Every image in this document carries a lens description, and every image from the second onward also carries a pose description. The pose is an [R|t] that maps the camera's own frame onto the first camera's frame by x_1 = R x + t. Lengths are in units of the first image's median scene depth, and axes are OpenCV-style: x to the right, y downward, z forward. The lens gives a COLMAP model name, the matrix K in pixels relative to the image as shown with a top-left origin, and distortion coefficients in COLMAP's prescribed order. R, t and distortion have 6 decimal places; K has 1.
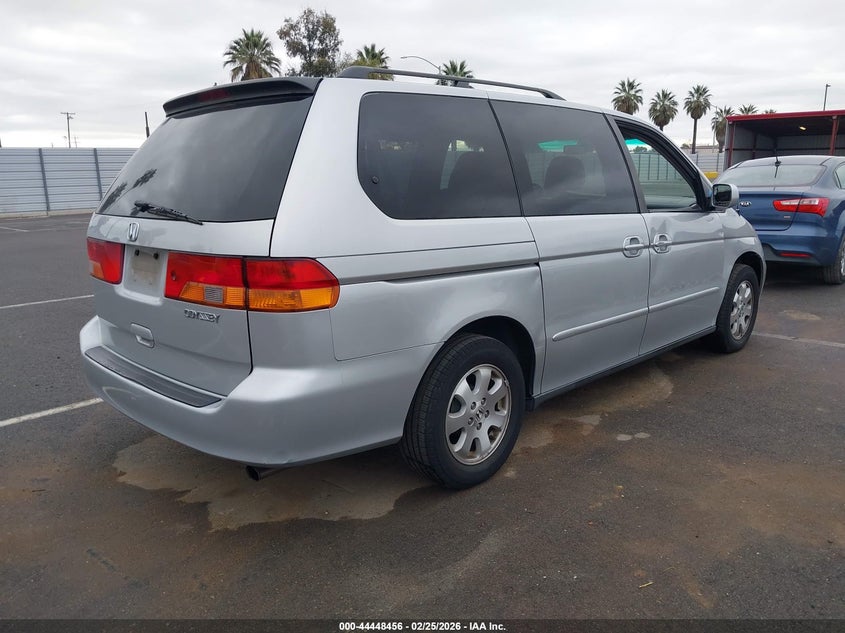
lens RADIAL K [[674.6, 0, 422.5], [0, 674.6, 316.5], [0, 0, 1]] dist [0.027351, -0.001900]
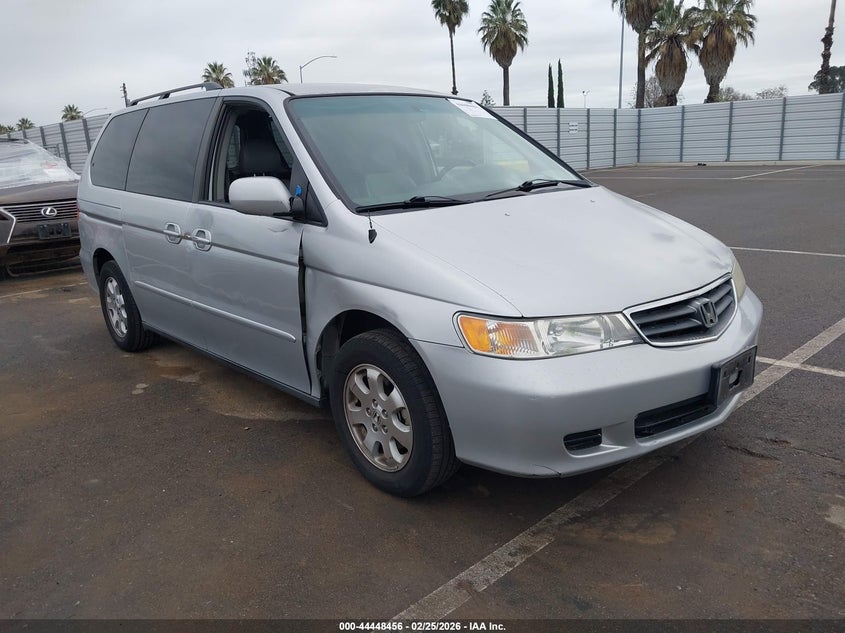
lens RADIAL K [[674.6, 0, 422.5], [0, 674.6, 316.5], [0, 0, 1]] dist [0.027351, -0.001900]
pose [[-0.054484, 0.264404, -0.962872, 1.316090], [-0.163486, 0.948929, 0.269826, -0.322714], [0.985040, 0.172118, -0.008475, 1.400736]]
